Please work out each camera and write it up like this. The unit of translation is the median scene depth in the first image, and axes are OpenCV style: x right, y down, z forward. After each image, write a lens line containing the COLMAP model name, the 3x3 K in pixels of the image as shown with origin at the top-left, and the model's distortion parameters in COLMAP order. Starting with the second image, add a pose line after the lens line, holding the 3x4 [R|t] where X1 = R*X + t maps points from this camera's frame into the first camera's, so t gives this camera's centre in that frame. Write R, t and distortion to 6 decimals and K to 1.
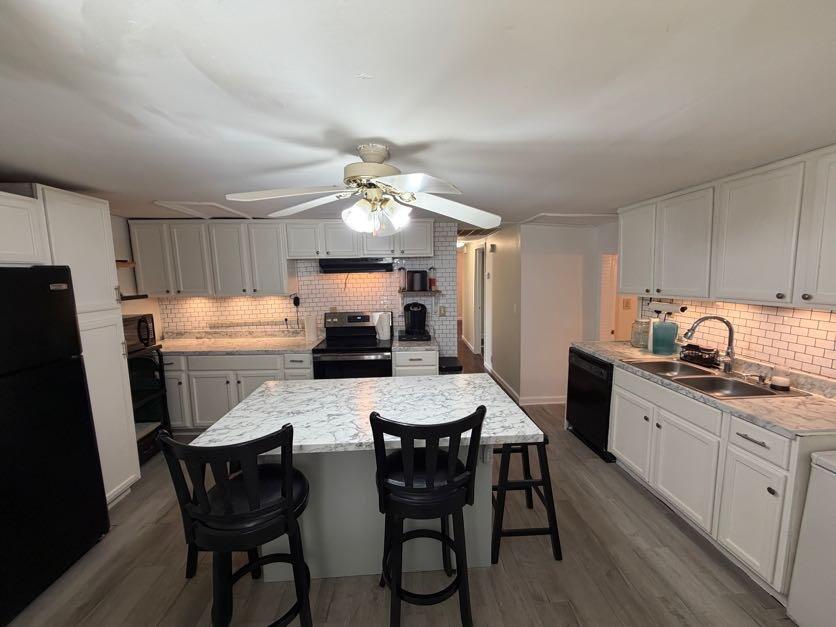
lens RADIAL K [[337.8, 0, 418.0], [0, 337.8, 316.7], [0, 0, 1]] dist [0.003717, 0.000118]
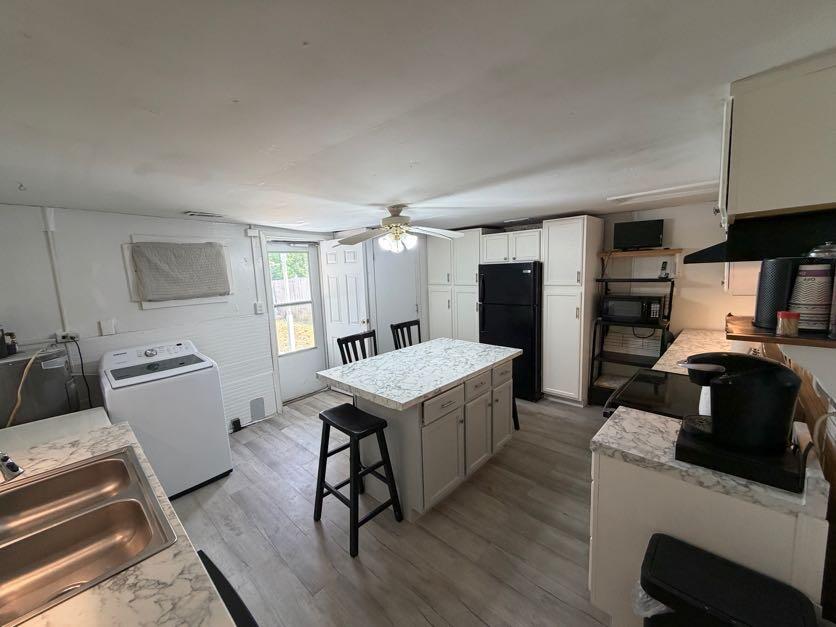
lens RADIAL K [[337.8, 0, 417.9], [0, 337.8, 312.9], [0, 0, 1]] dist [0.003717, 0.000118]
pose [[-0.707429, 0.138426, -0.693096, 0.836818], [-0.064277, 0.963969, 0.258132, -0.299658], [0.703855, 0.227160, -0.673042, 1.796721]]
